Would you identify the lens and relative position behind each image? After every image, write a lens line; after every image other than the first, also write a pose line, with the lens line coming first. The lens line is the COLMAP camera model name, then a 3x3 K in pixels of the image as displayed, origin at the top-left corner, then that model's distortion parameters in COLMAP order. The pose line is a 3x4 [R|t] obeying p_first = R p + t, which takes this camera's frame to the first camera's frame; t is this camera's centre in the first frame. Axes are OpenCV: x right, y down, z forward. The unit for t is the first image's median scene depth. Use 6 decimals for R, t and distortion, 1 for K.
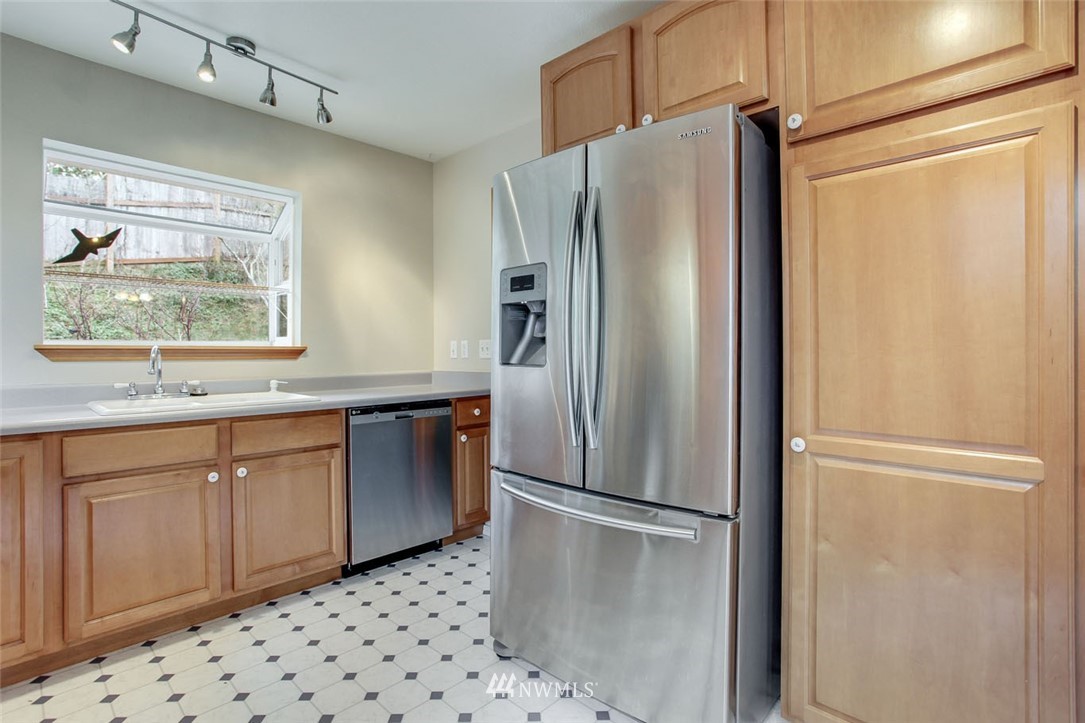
lens RADIAL K [[525.4, 0, 545.8], [0, 525.4, 354.1], [0, 0, 1]] dist [-0.055697, 0.025797]
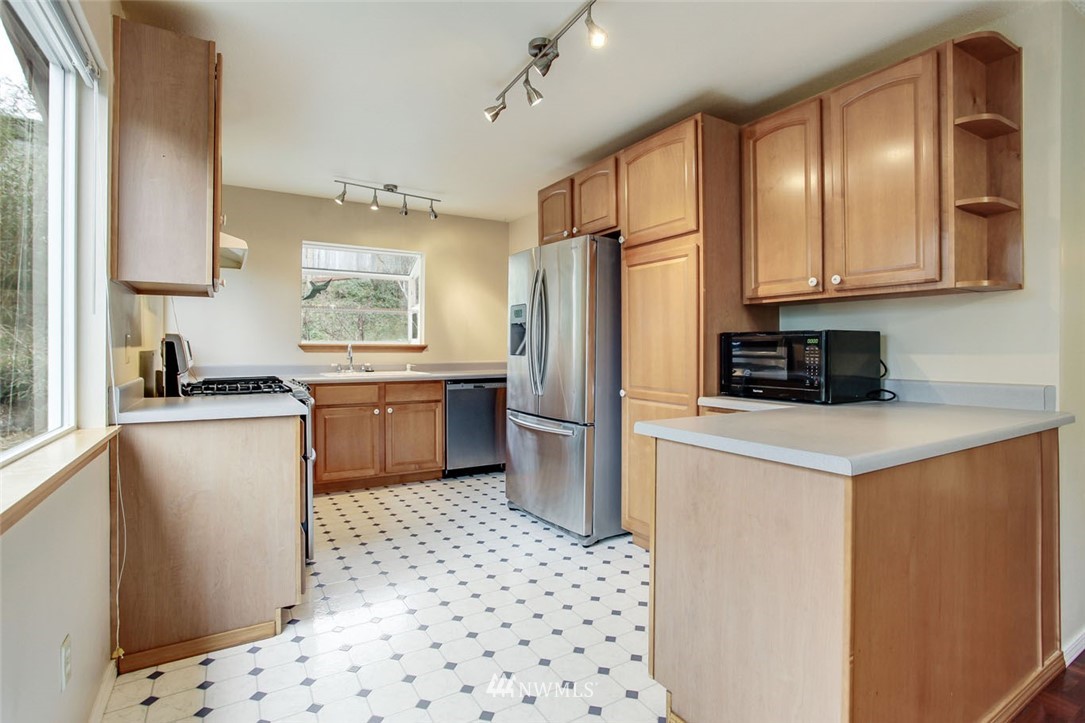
lens RADIAL K [[525.4, 0, 545.8], [0, 525.4, 354.1], [0, 0, 1]] dist [-0.055697, 0.025797]
pose [[0.966542, 0.008646, -0.256362, 0.447153], [-0.007610, 0.999958, 0.005035, 0.005168], [0.256395, -0.002916, 0.966568, -0.698415]]
